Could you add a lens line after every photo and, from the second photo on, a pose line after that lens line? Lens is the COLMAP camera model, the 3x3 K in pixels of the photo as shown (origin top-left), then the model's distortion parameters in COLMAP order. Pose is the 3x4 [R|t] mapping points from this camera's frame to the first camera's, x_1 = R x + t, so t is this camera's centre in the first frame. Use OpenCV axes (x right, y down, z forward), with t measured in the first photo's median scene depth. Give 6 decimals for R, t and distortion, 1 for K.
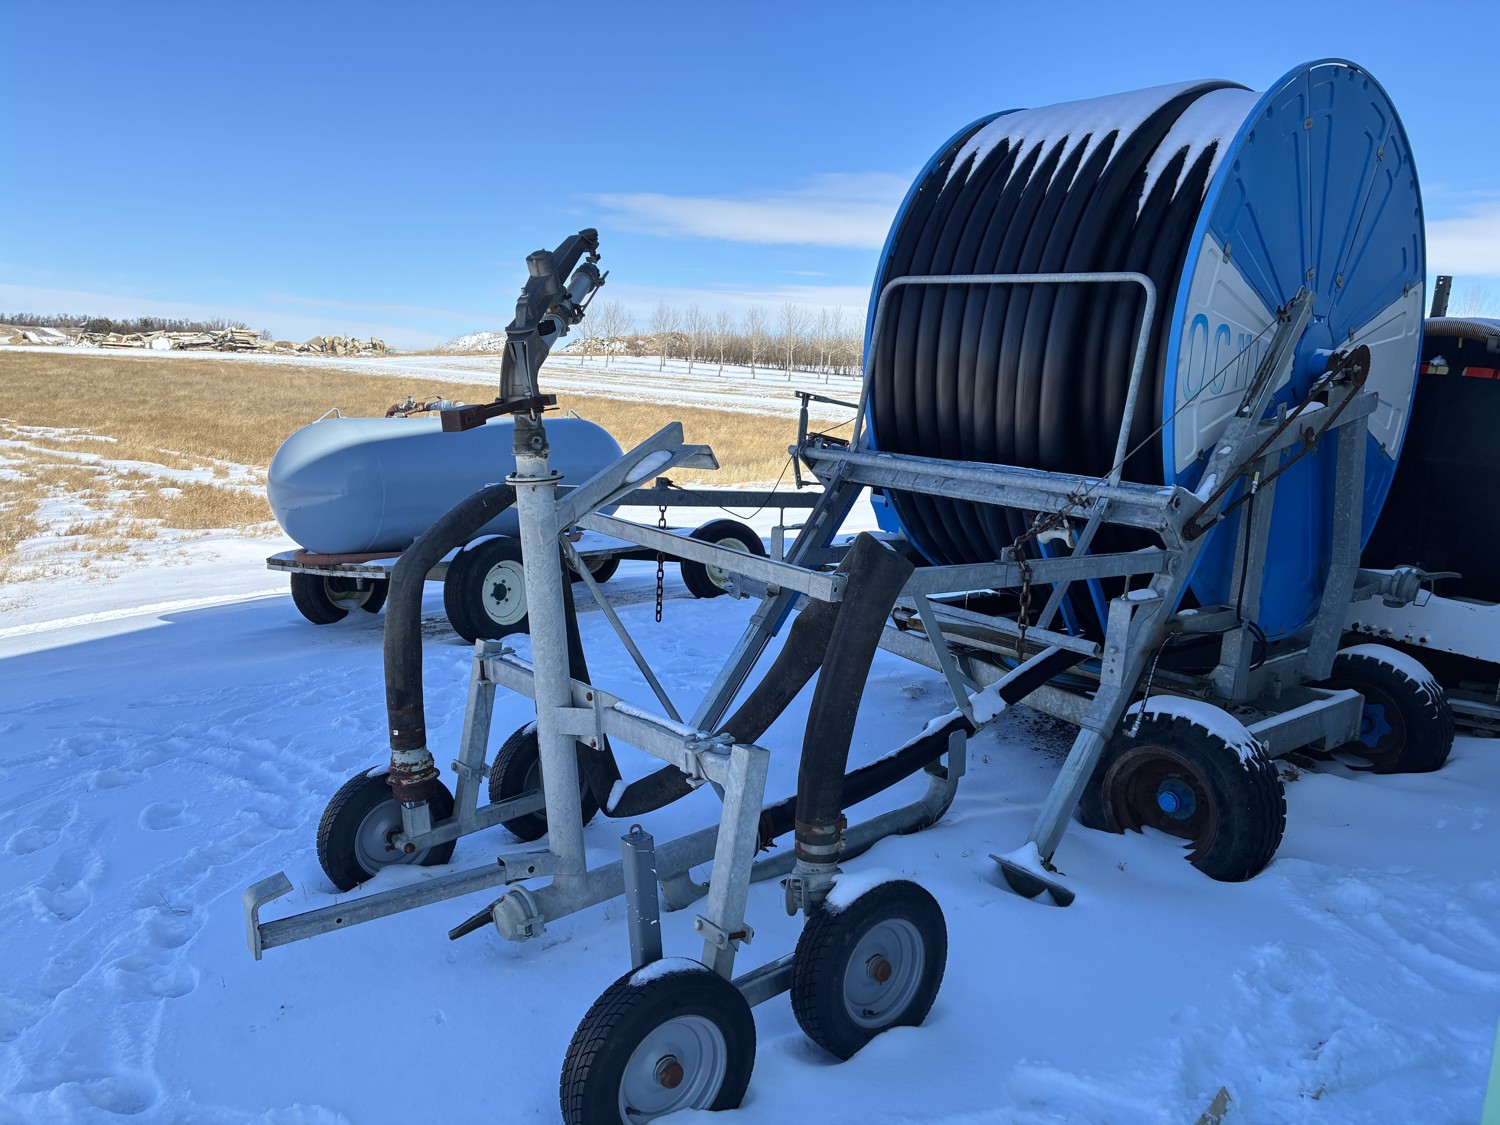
lens RADIAL K [[1136.2, 0, 736.3], [0, 1136.2, 568.3], [0, 0, 1]] dist [0.052632, -0.058795]
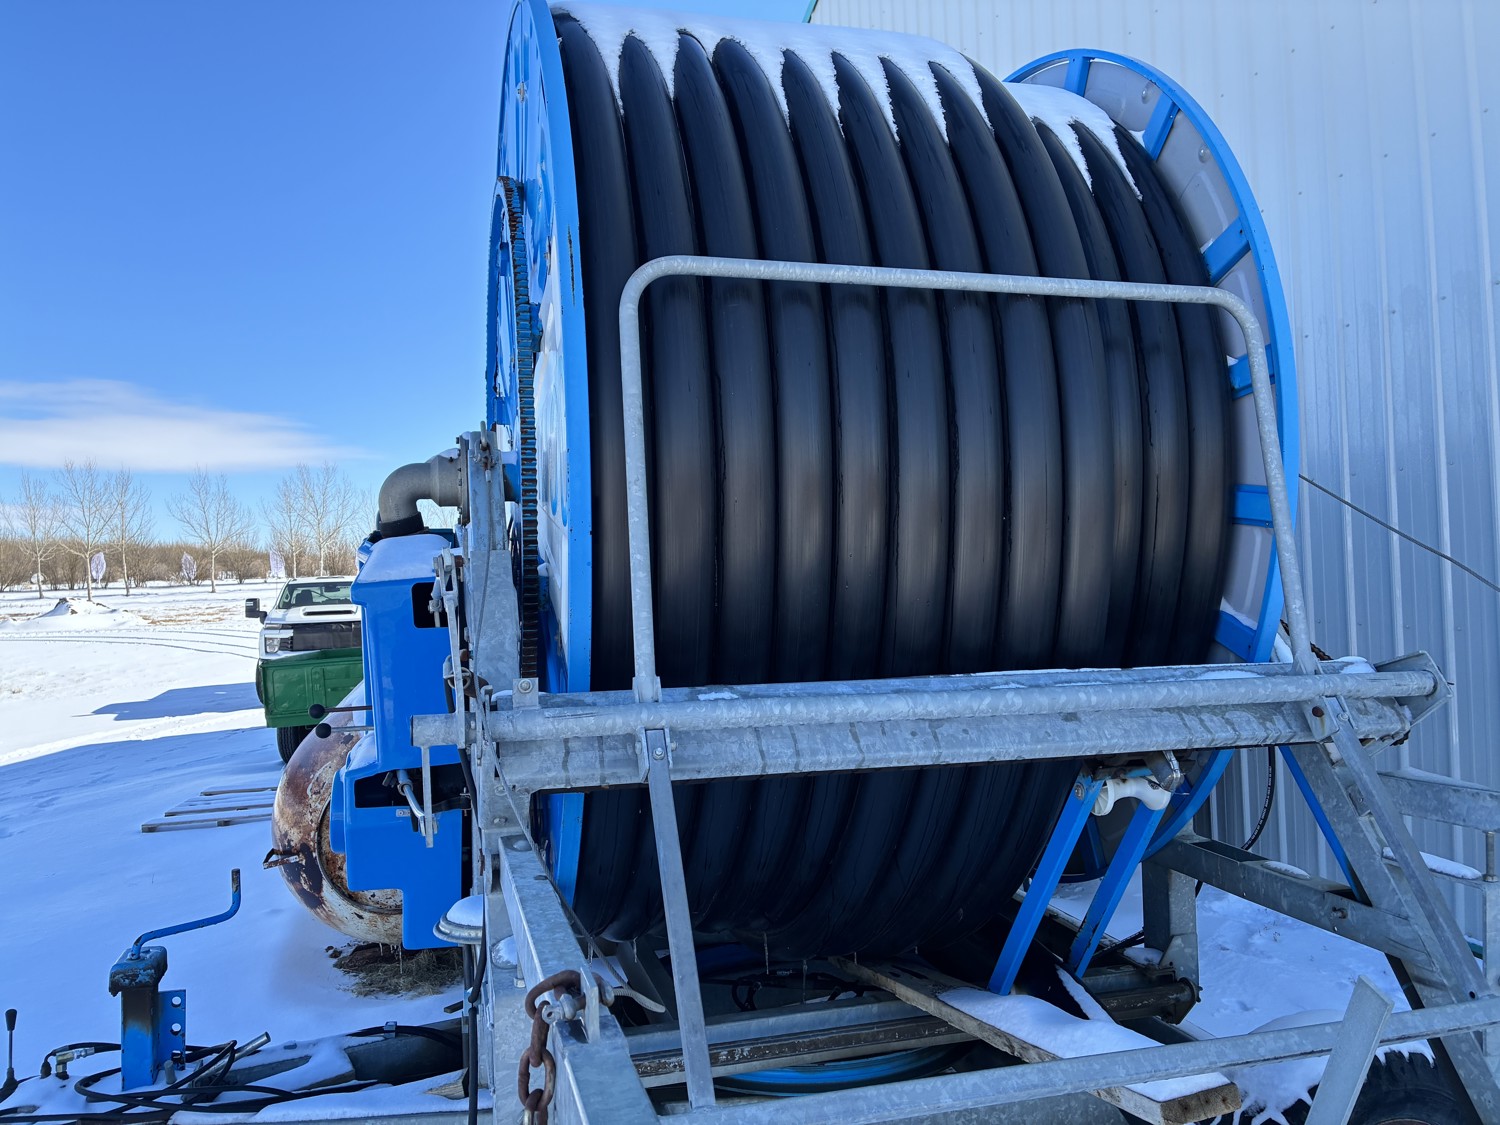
lens RADIAL K [[1136.2, 0, 756.5], [0, 1136.2, 568.8], [0, 0, 1]] dist [0.052632, -0.058795]
pose [[0.428206, -0.056159, 0.901934, -0.287654], [0.201352, 0.978906, -0.034643, -0.167899], [-0.880963, 0.196441, 0.430481, 1.079470]]
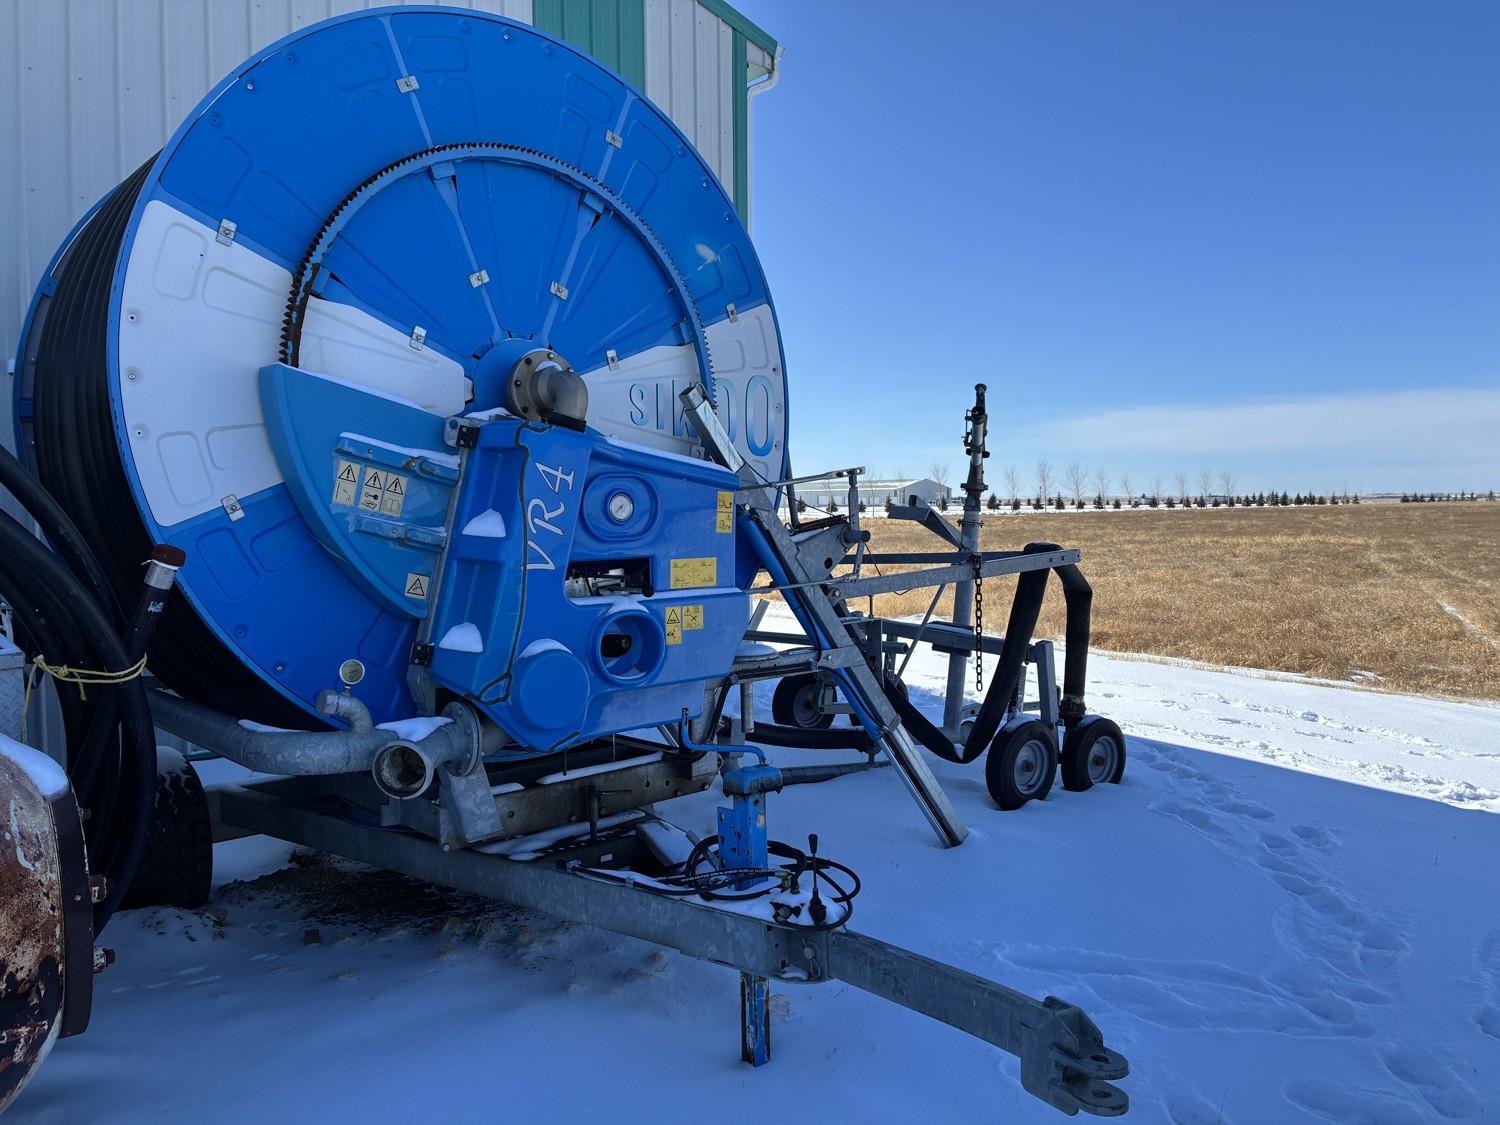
lens RADIAL K [[1136.2, 0, 737.1], [0, 1136.2, 555.0], [0, 0, 1]] dist [0.052632, -0.058795]
pose [[-0.999426, -0.033711, -0.003213, 0.194571], [-0.033659, 0.978453, 0.203708, -0.364572], [-0.003724, 0.203699, -0.979026, 2.567512]]
